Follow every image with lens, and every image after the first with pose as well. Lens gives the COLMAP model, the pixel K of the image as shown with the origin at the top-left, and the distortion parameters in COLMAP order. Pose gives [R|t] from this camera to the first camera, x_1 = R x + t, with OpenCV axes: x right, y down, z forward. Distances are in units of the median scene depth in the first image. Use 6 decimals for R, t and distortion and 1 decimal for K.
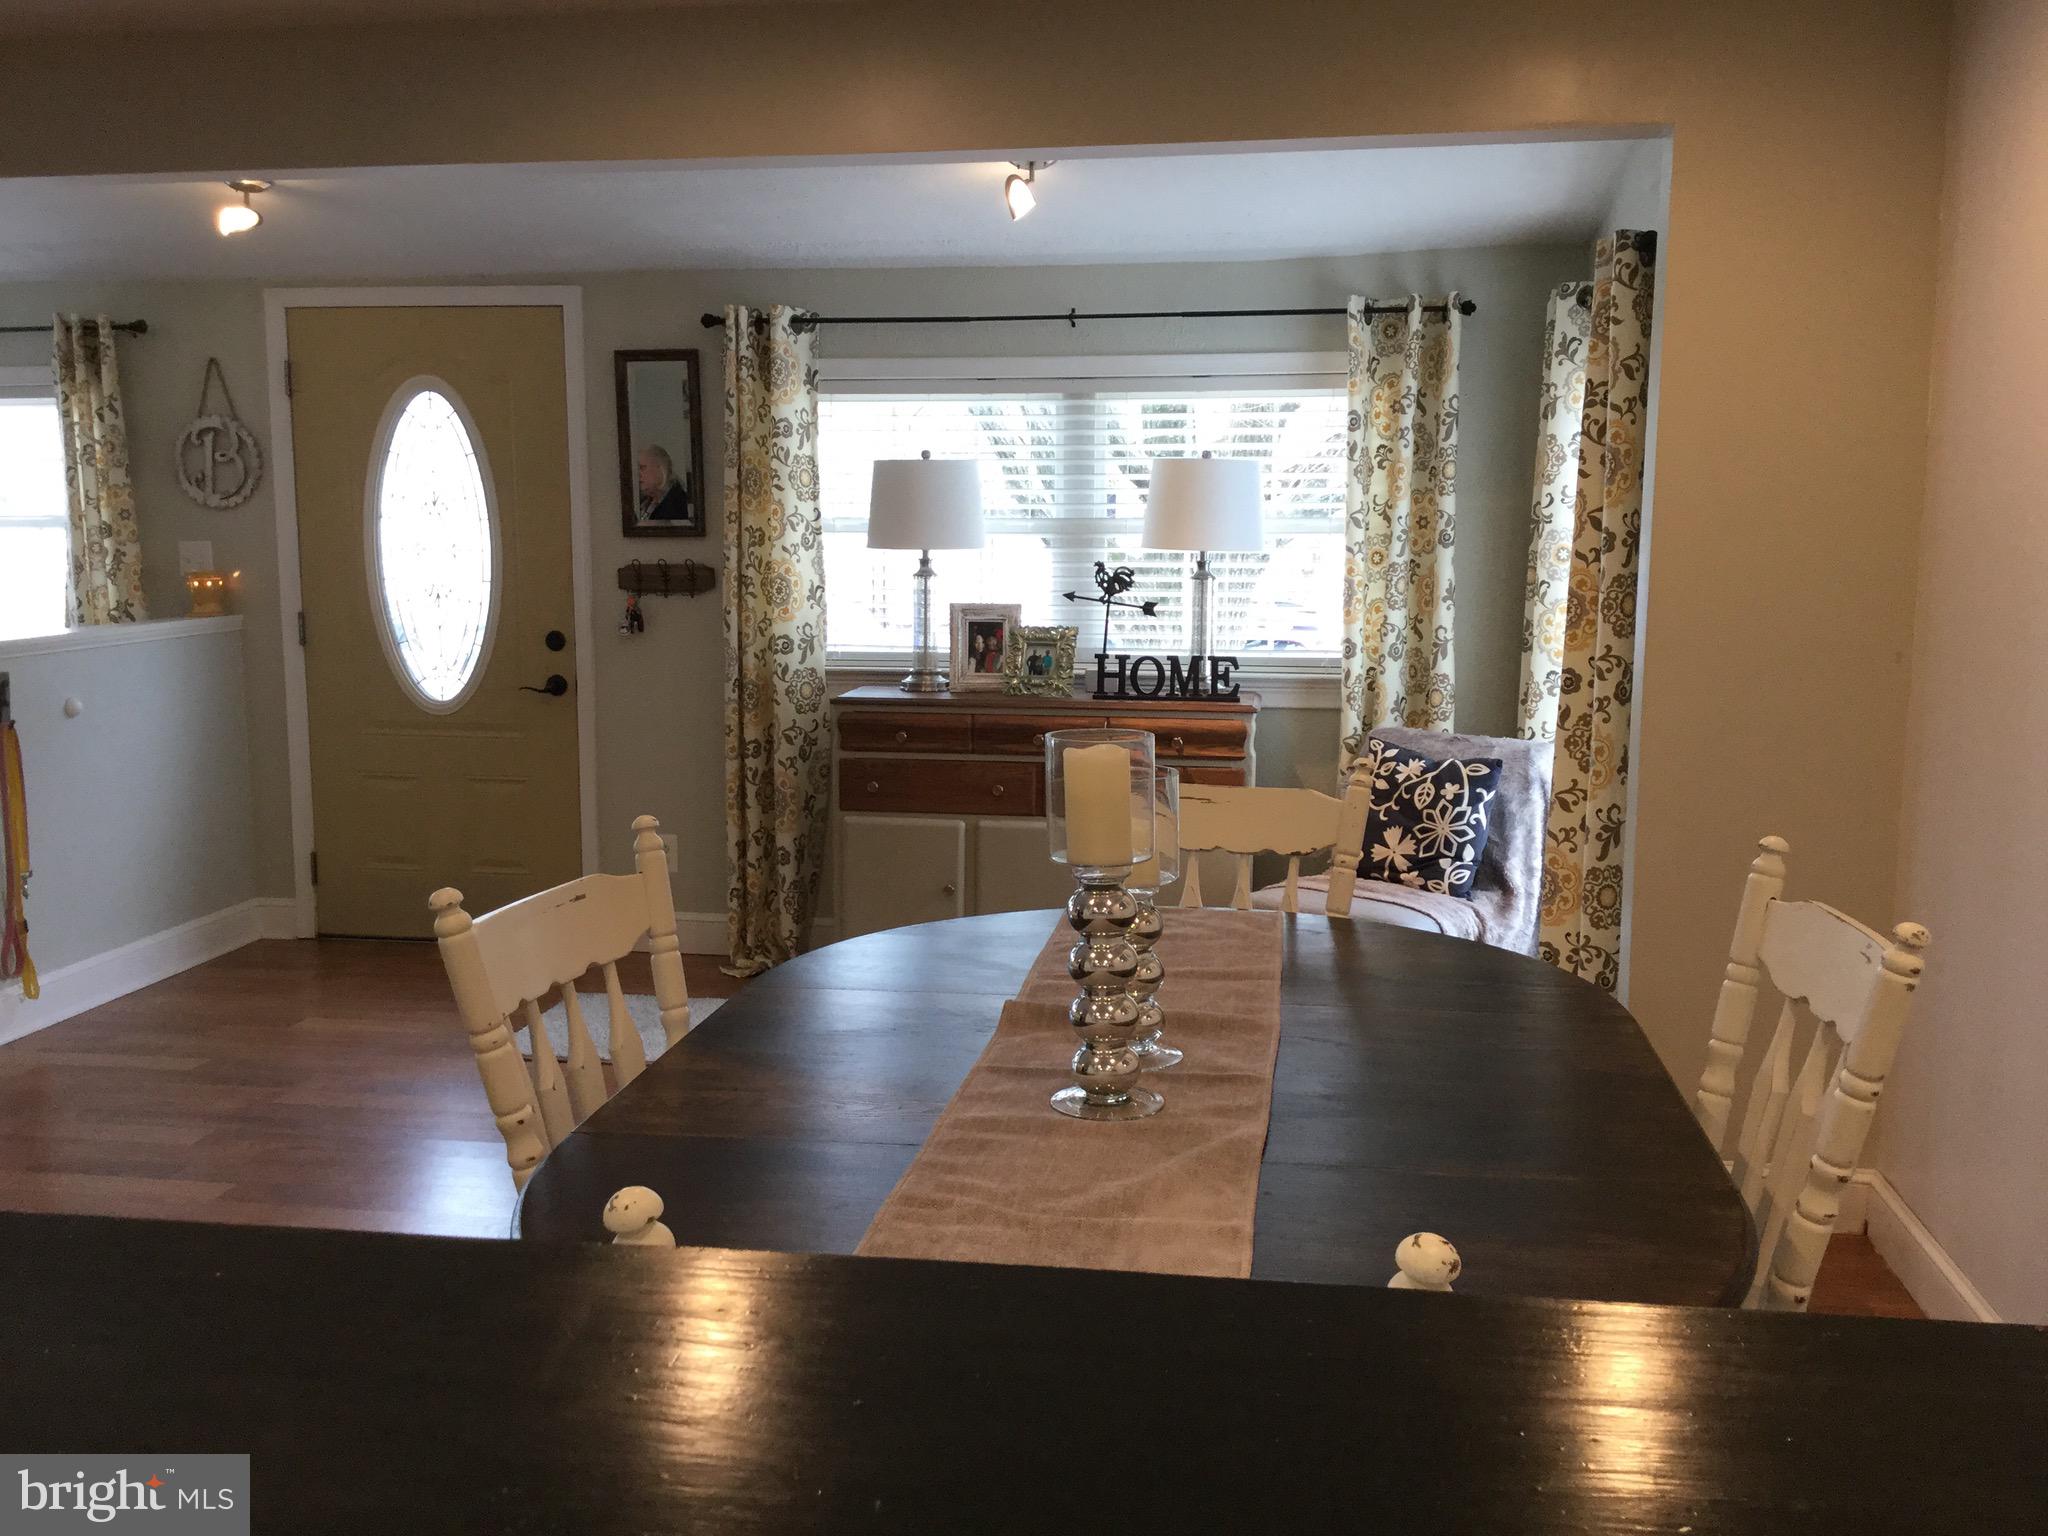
lens RADIAL K [[1836.8, 0, 1024.0], [0, 1836.8, 768.0], [0, 0, 1]] dist [0.135369, -0.267531]
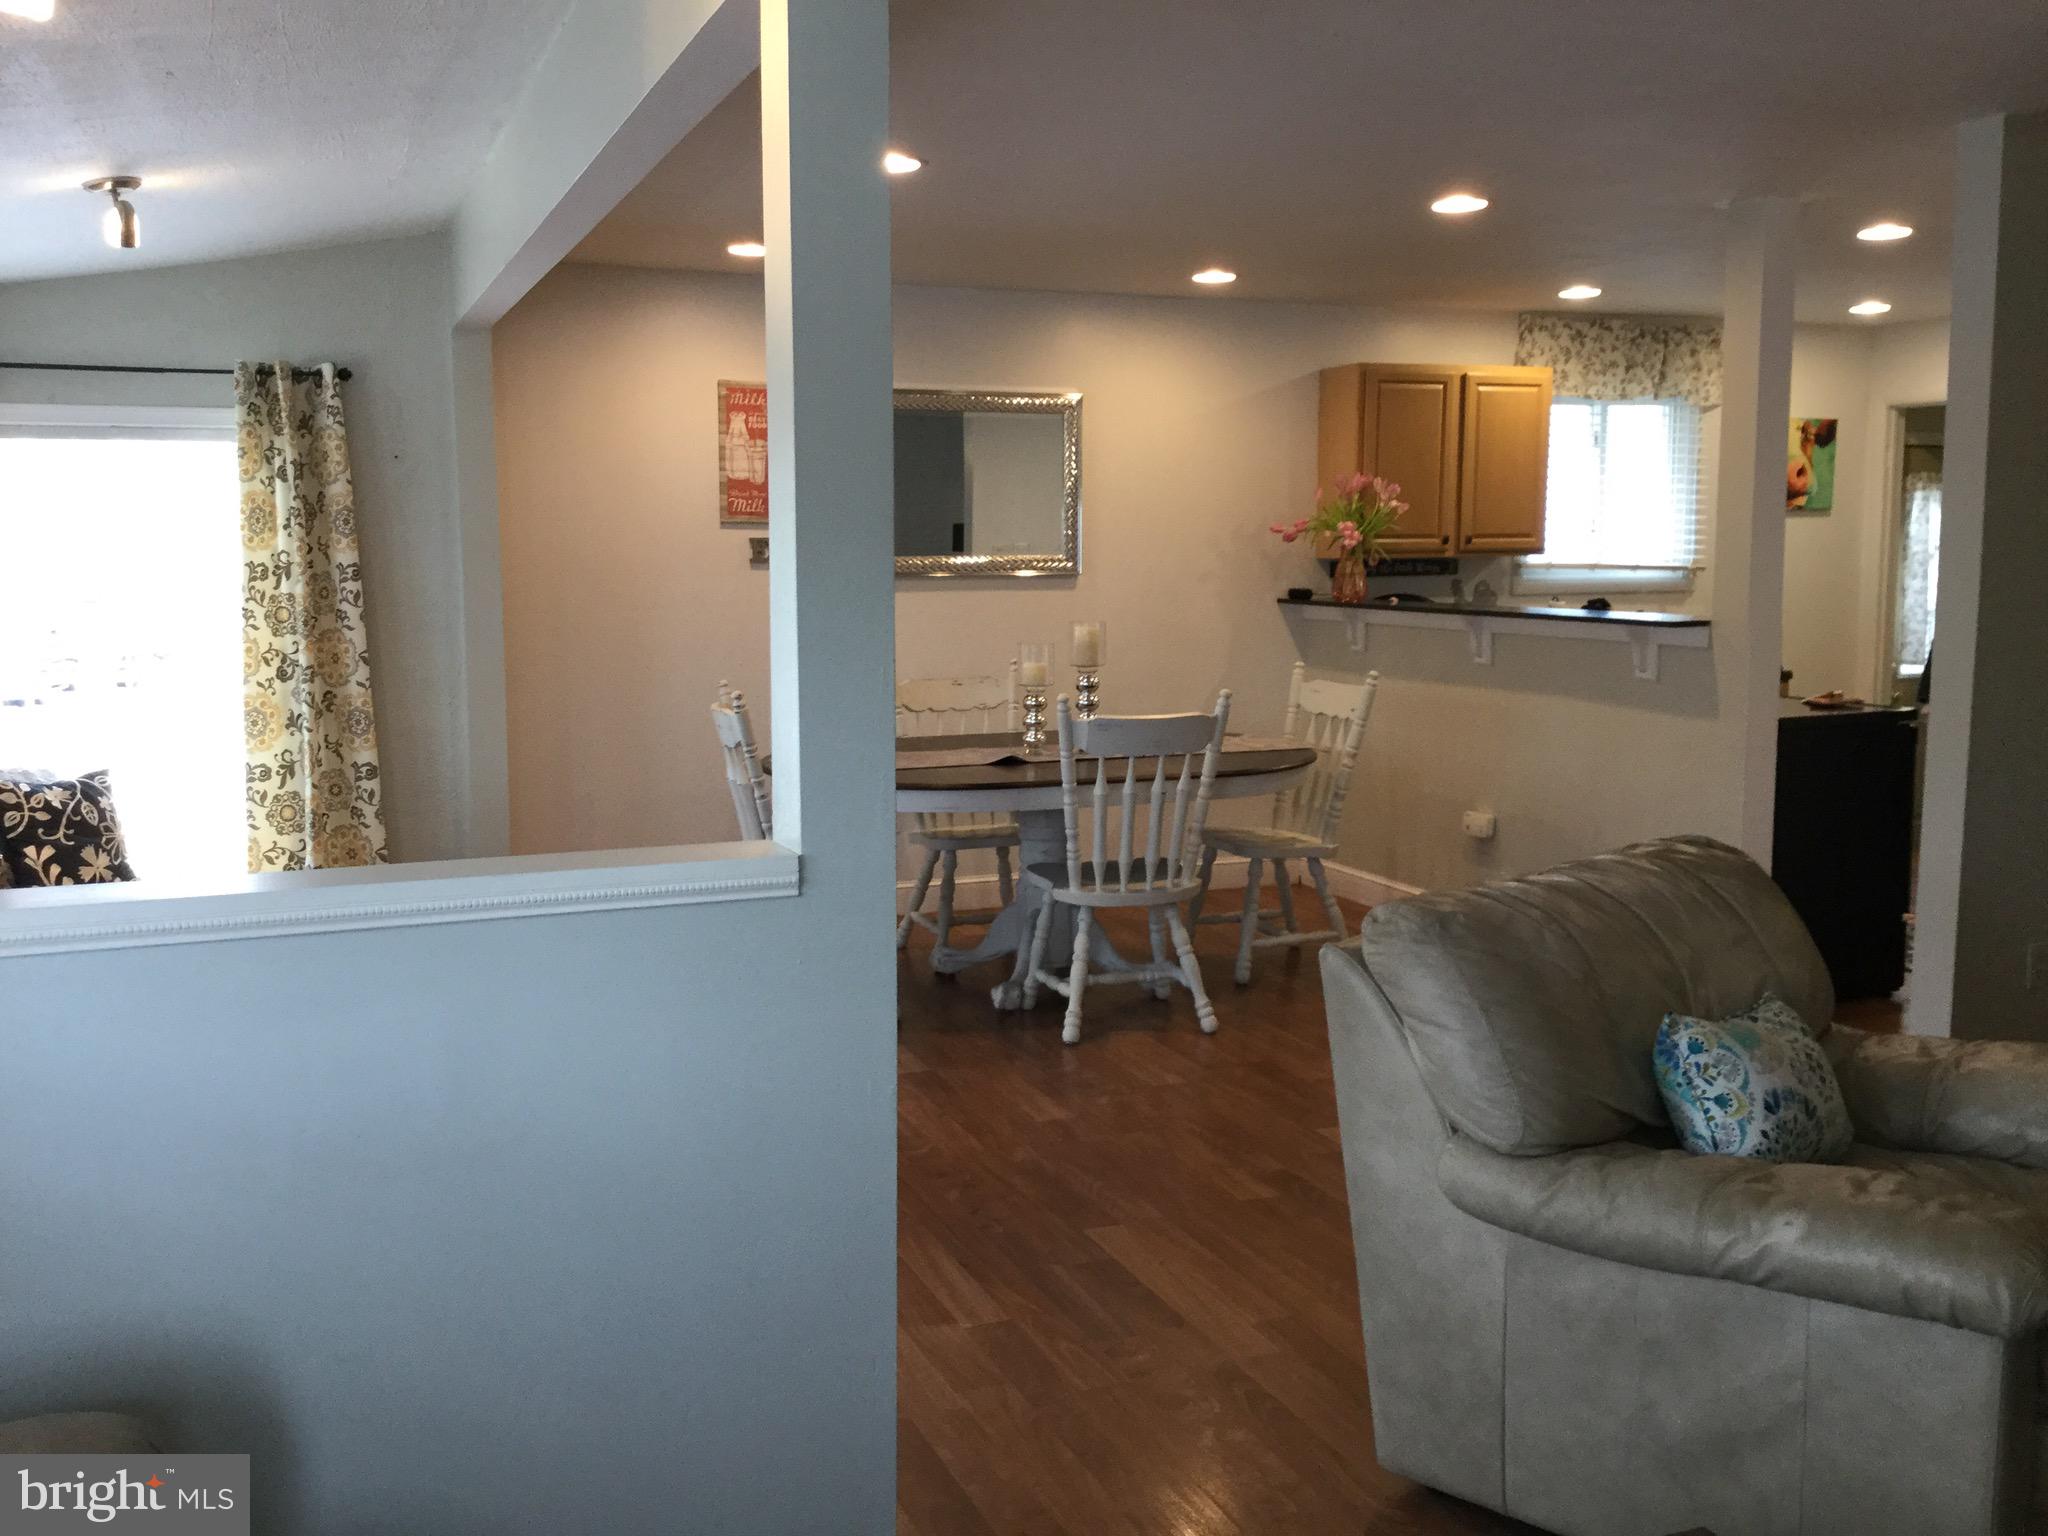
lens RADIAL K [[1844.0, 0, 1019.1], [0, 1844.0, 765.9], [0, 0, 1]] dist [0.157544, -0.354826]
pose [[-0.506993, -0.101456, 0.855958, -0.900369], [0.117204, 0.975711, 0.185071, -0.136489], [-0.853944, 0.194151, -0.482788, 0.933903]]
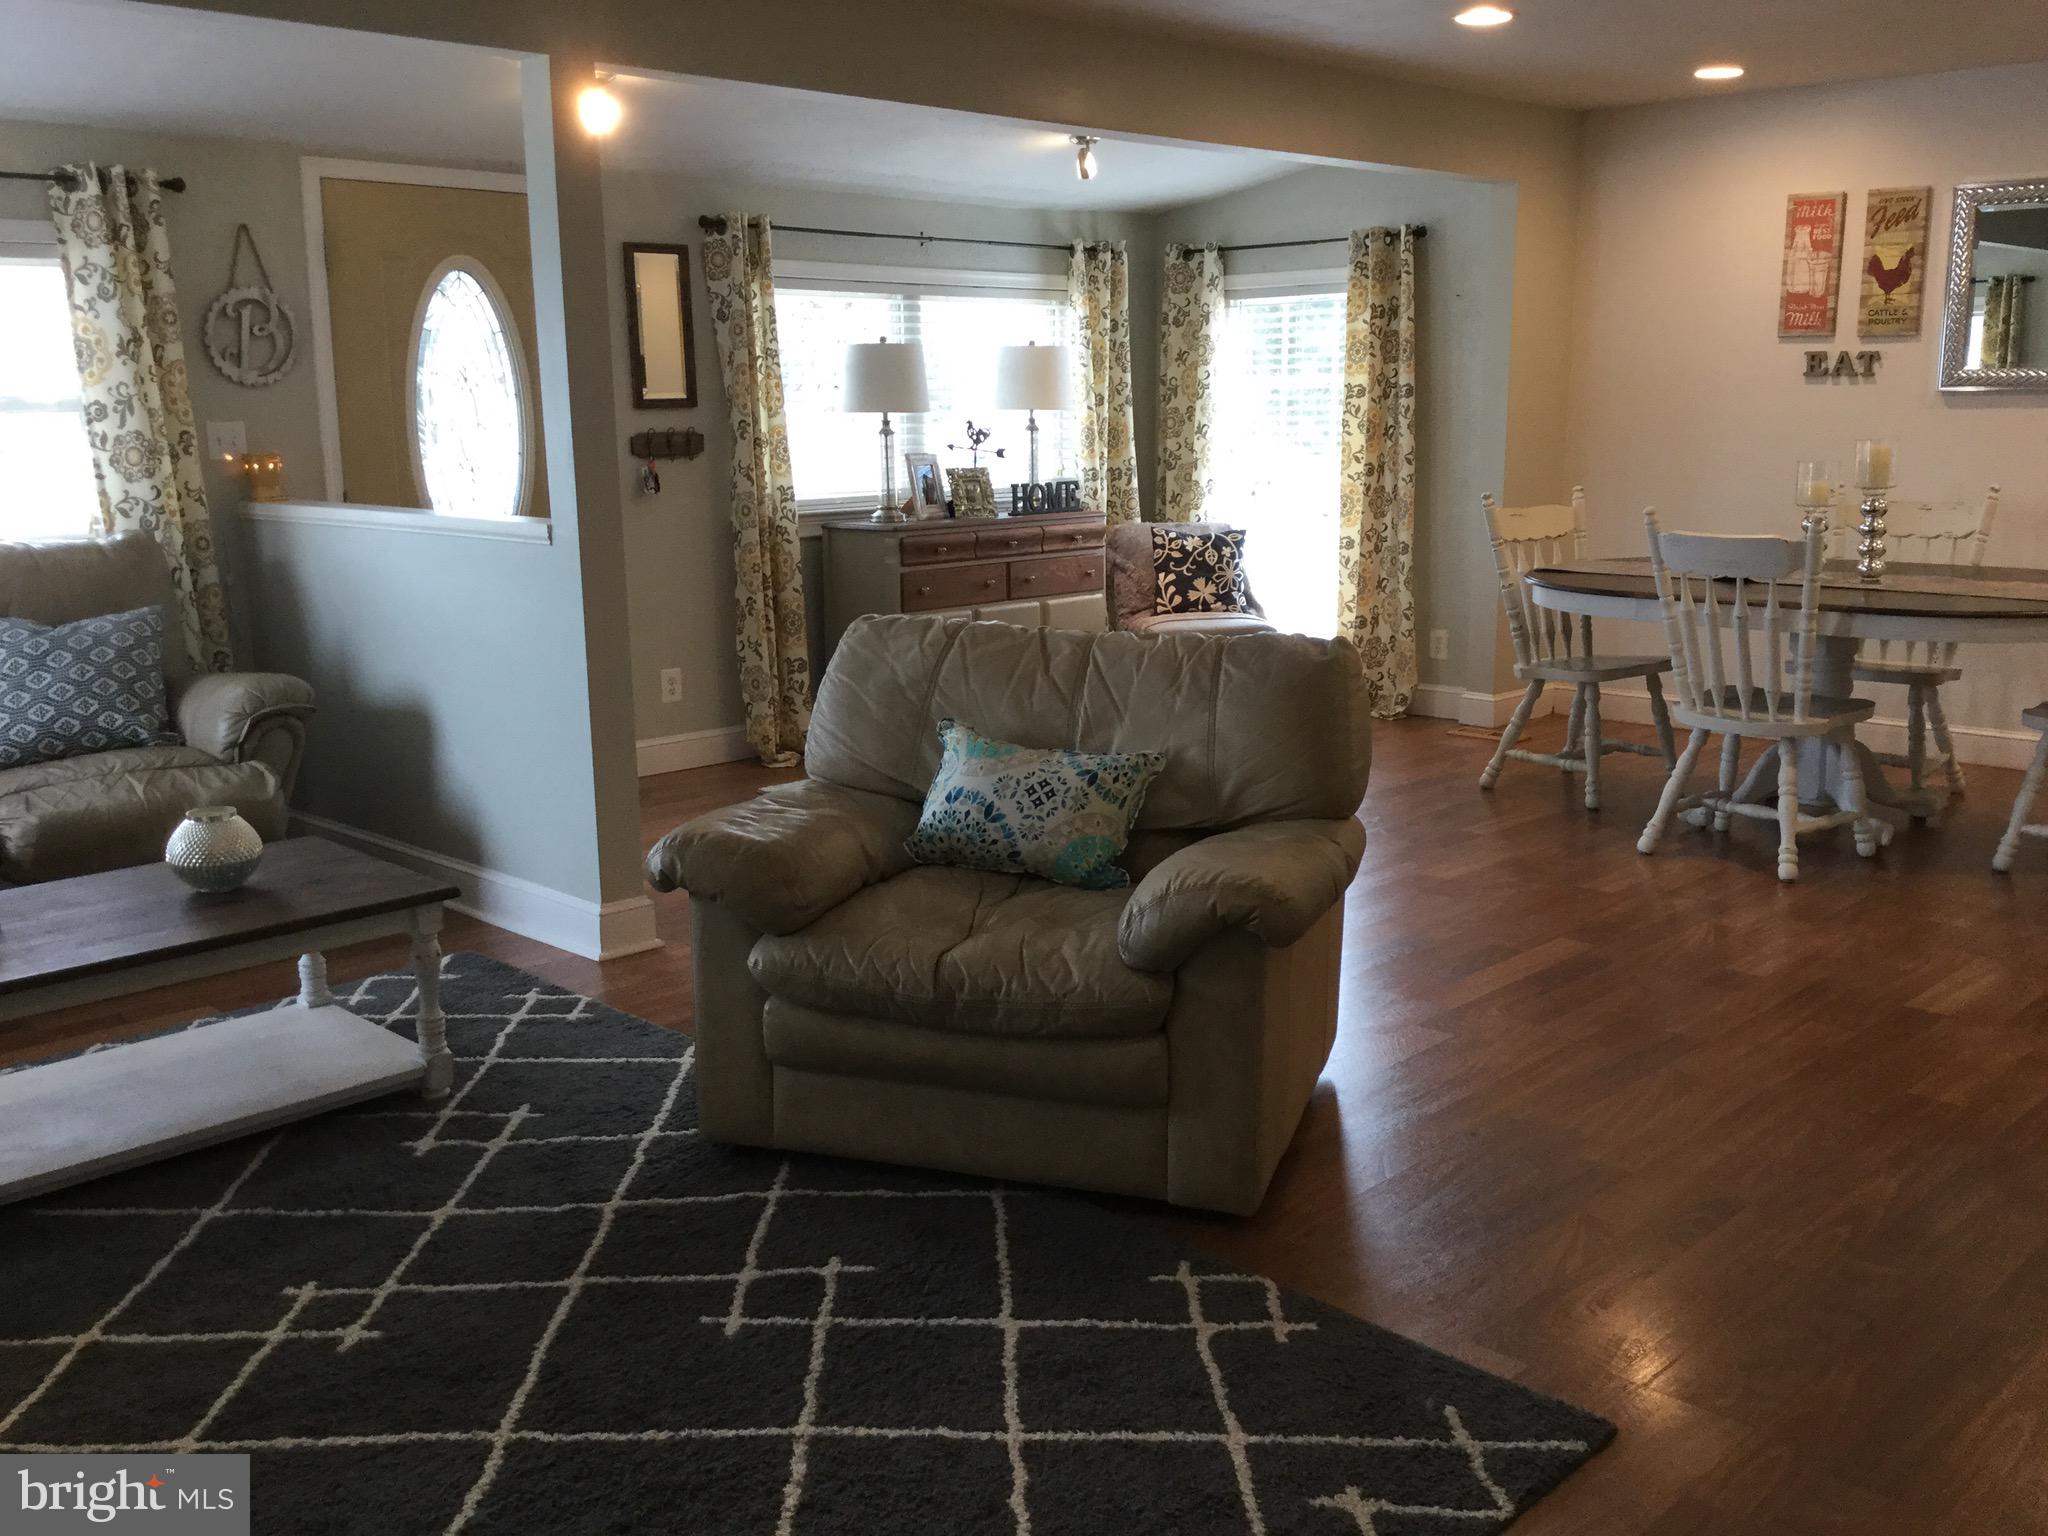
lens RADIAL K [[1836.8, 0, 1024.0], [0, 1836.8, 768.0], [0, 0, 1]] dist [0.135369, -0.267531]
pose [[0.582428, -0.170447, 0.794812, -1.077291], [0.121107, 0.985052, 0.122498, -0.018555], [-0.803810, 0.024911, 0.594364, 0.140329]]
